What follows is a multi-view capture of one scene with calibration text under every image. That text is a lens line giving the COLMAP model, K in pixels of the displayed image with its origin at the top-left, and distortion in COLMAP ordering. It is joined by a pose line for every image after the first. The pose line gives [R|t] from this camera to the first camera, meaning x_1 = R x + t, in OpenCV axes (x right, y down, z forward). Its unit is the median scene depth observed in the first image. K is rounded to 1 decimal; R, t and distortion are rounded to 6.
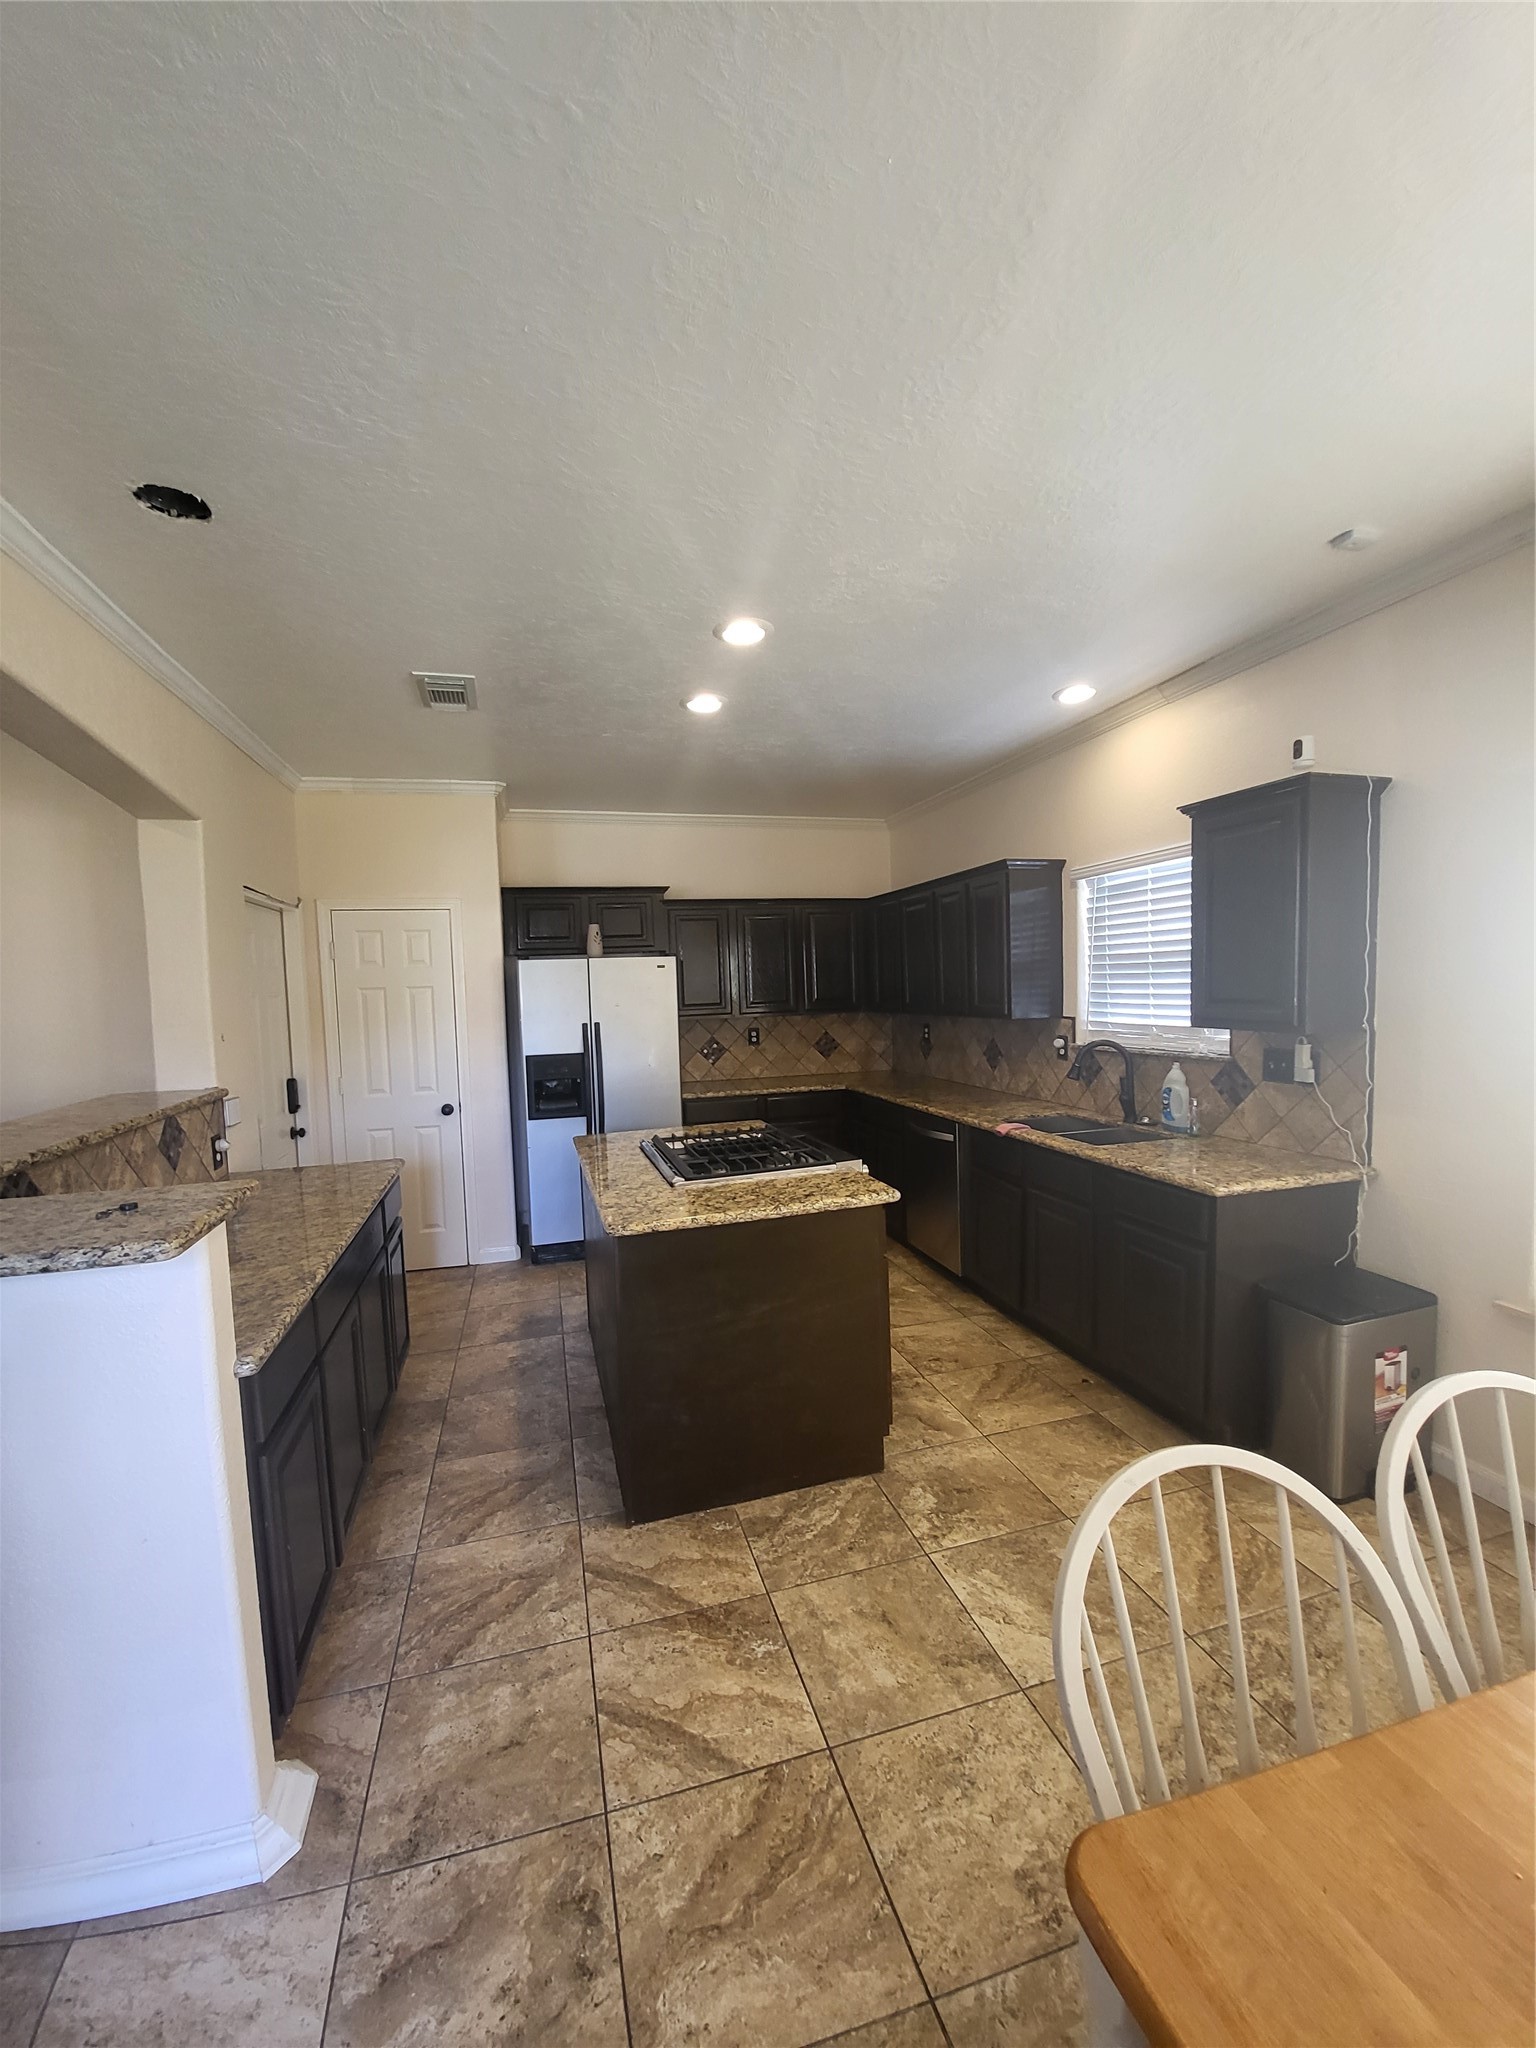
lens RADIAL K [[801.6, 0, 757.6], [0, 801.6, 1038.2], [0, 0, 1]] dist [-0.001953, -0.010922]
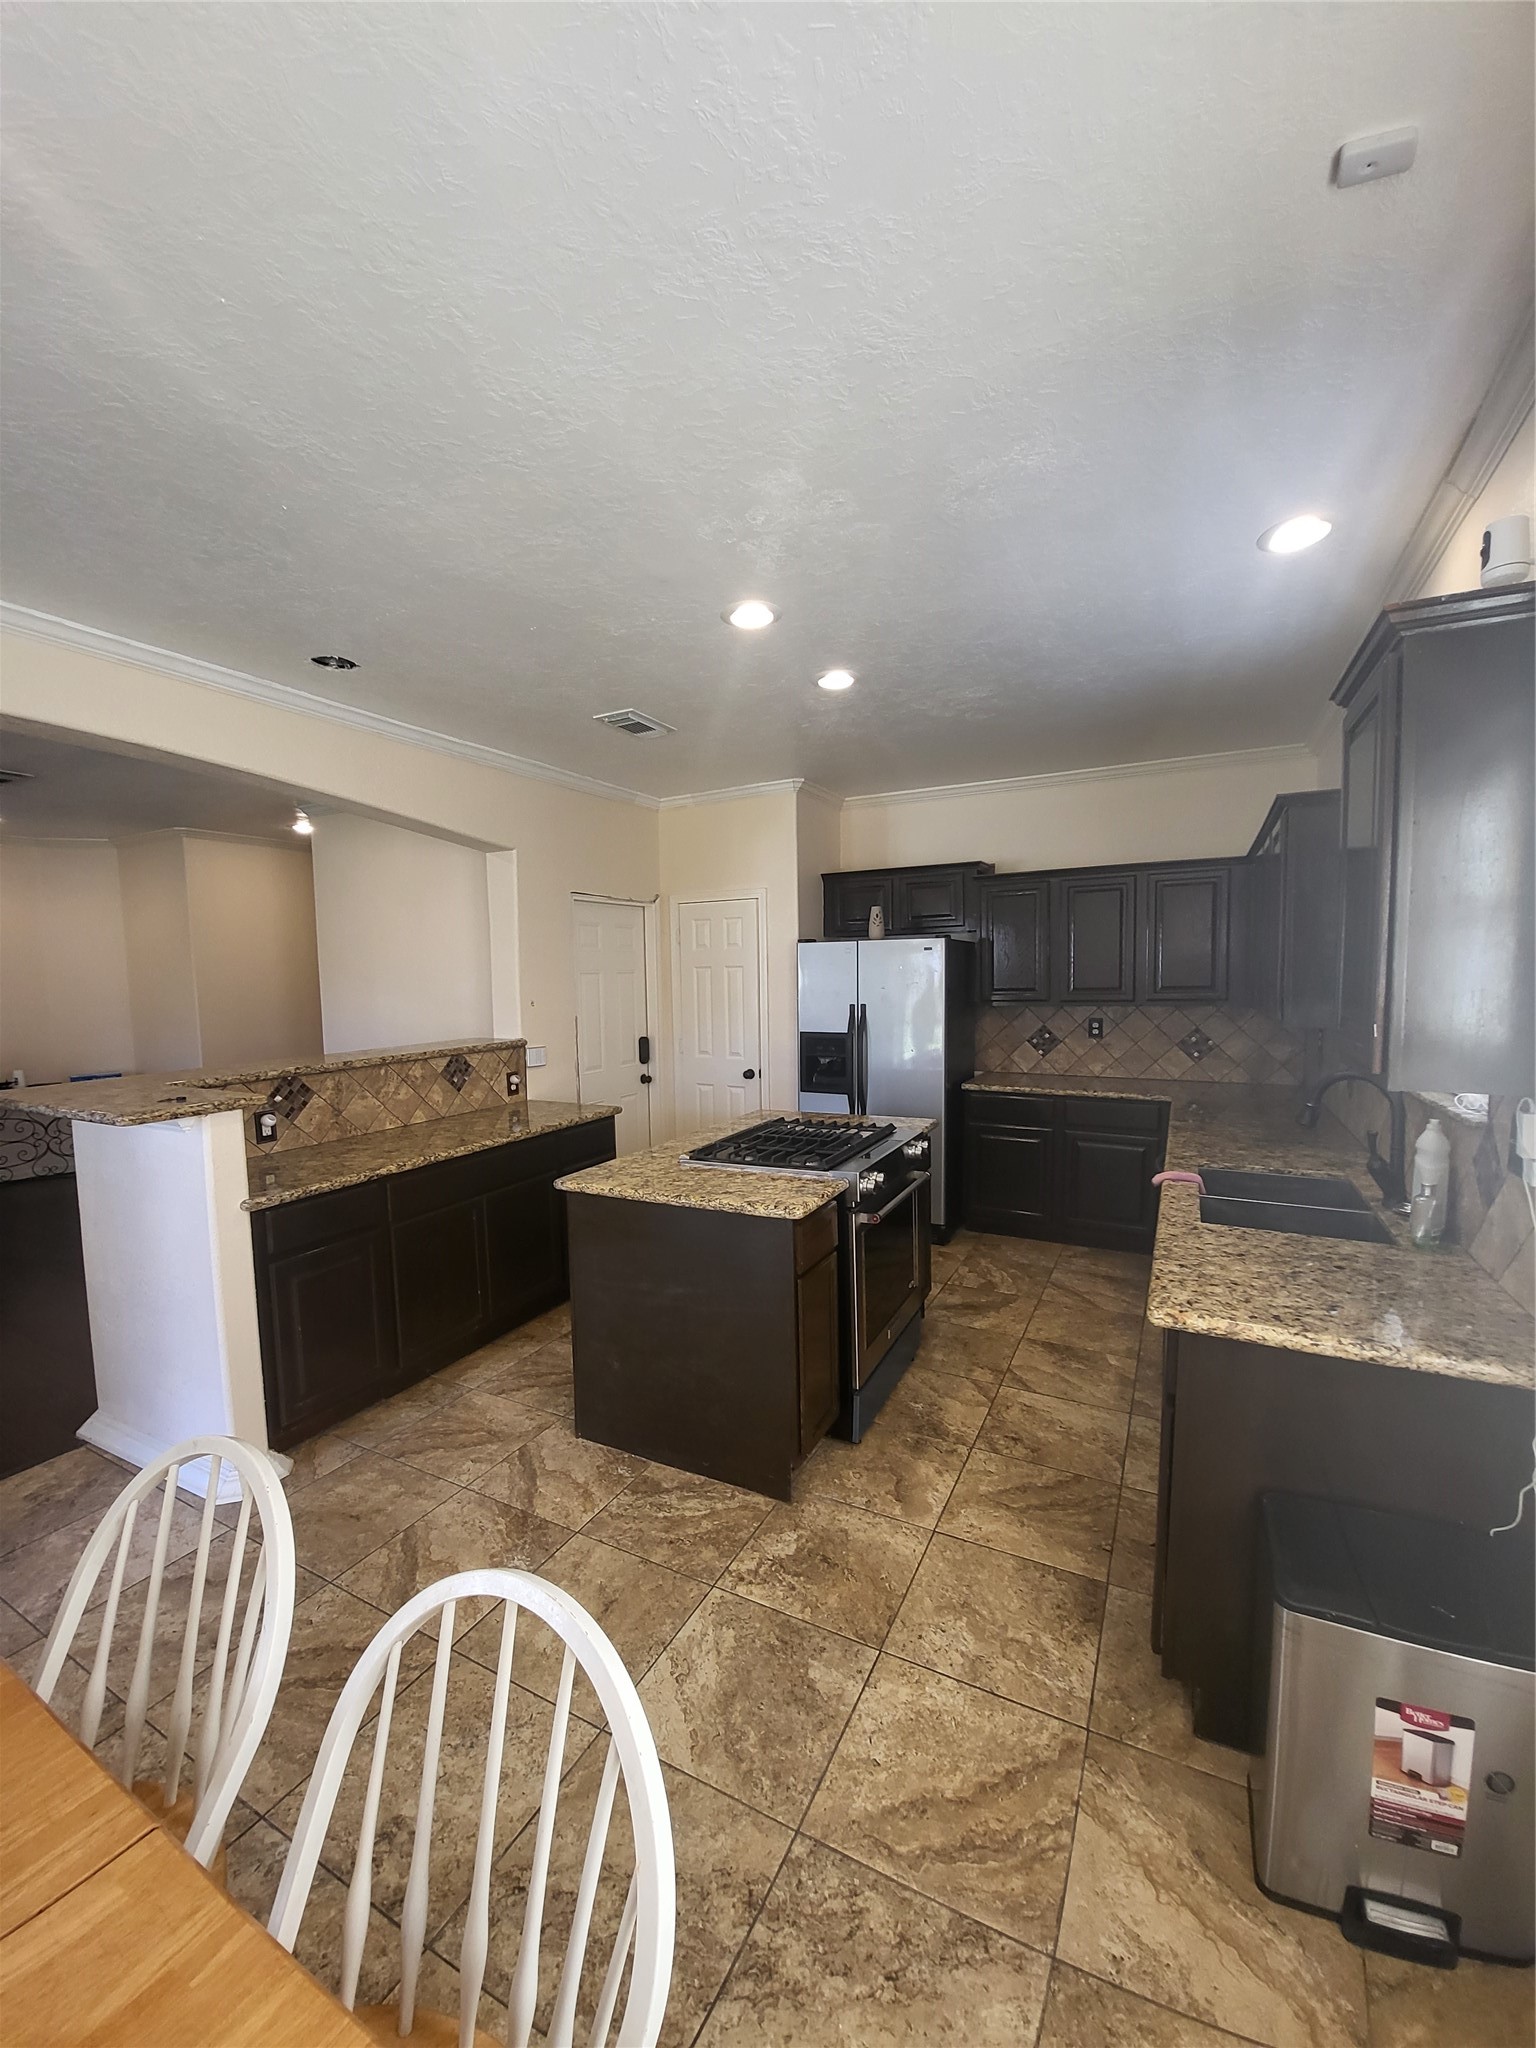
lens RADIAL K [[801.6, 0, 757.6], [0, 801.6, 1038.2], [0, 0, 1]] dist [-0.001953, -0.010922]
pose [[0.725288, 0.074658, -0.684386, 0.607314], [-0.049712, 0.997187, 0.056097, -0.040591], [0.686649, -0.006665, 0.726959, 0.252575]]
